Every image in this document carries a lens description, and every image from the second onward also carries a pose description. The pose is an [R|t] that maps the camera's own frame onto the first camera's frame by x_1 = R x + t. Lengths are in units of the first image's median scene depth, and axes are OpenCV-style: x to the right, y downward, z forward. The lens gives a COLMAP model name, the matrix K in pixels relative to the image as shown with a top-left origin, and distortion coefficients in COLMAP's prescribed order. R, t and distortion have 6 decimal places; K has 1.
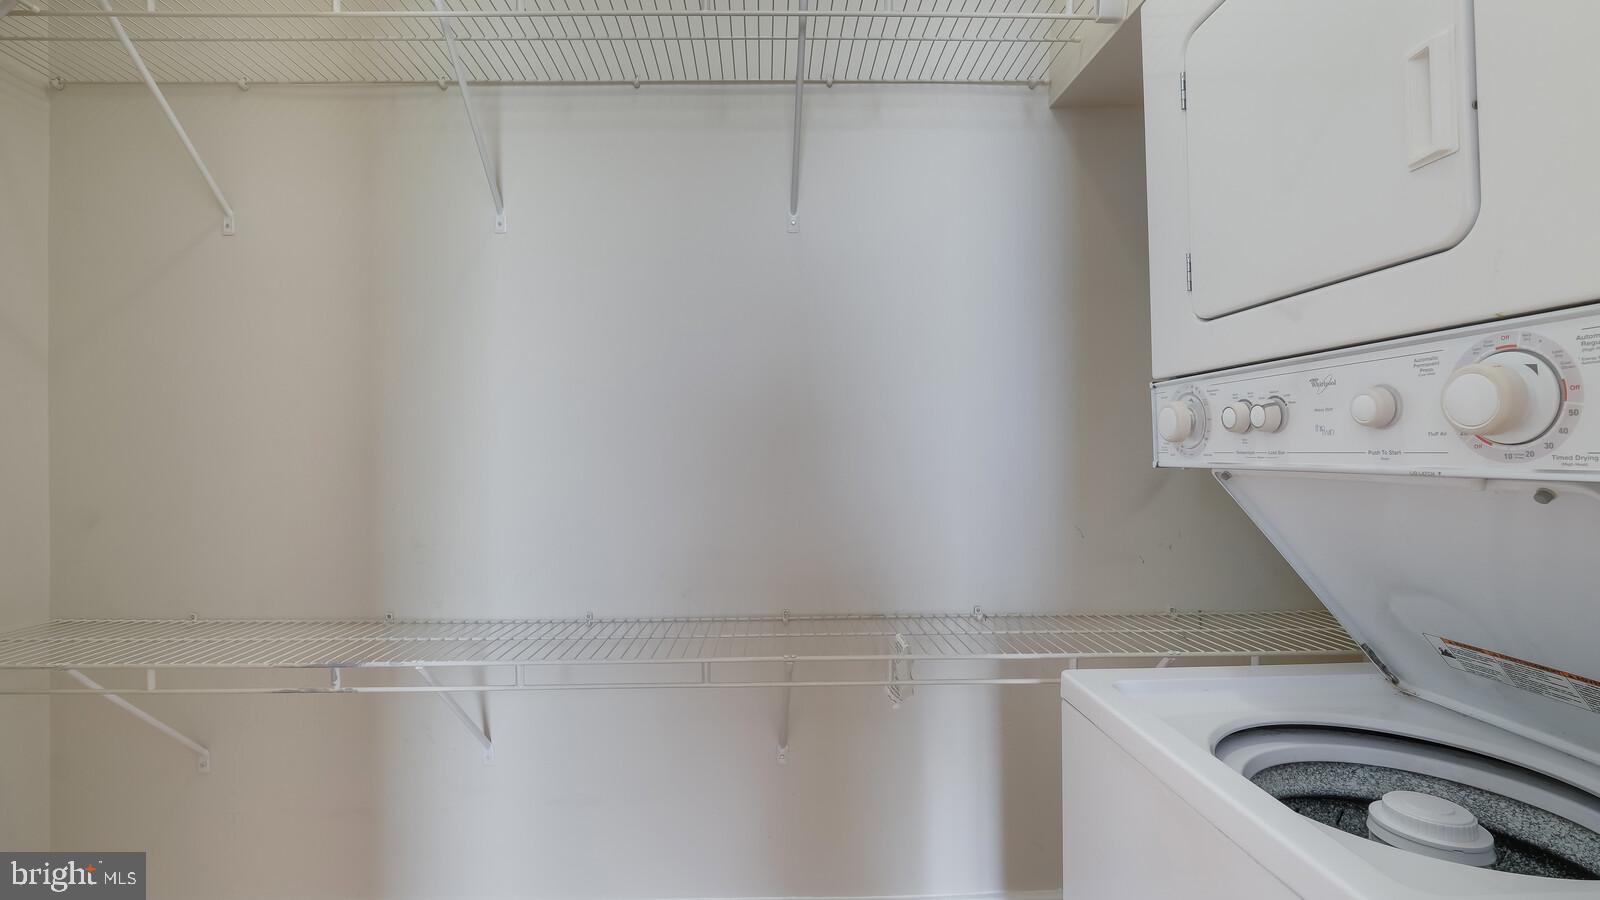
lens RADIAL K [[717.1, 0, 783.3], [0, 717.1, 450.0], [0, 0, 1]] dist [0.007054, -0.001153]
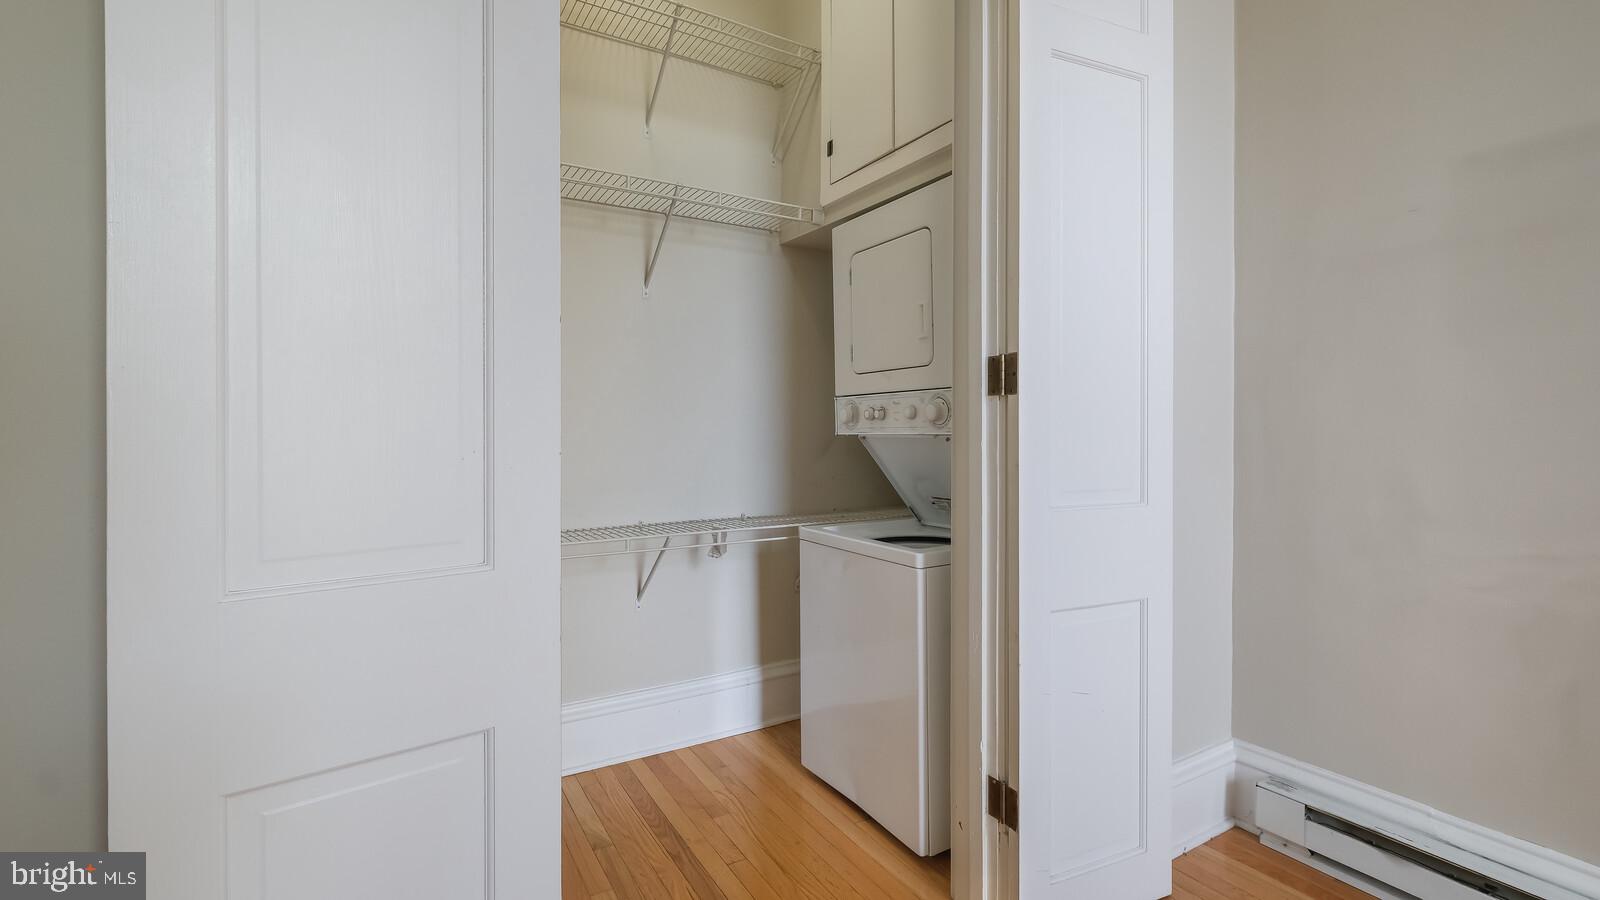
lens RADIAL K [[717.1, 0, 799.0], [0, 717.1, 438.9], [0, 0, 1]] dist [0.007054, -0.001153]
pose [[0.874841, -0.002362, 0.484404, -0.815464], [-0.001579, 0.999969, 0.007728, 0.023328], [-0.484407, -0.007526, 0.874810, -1.098619]]
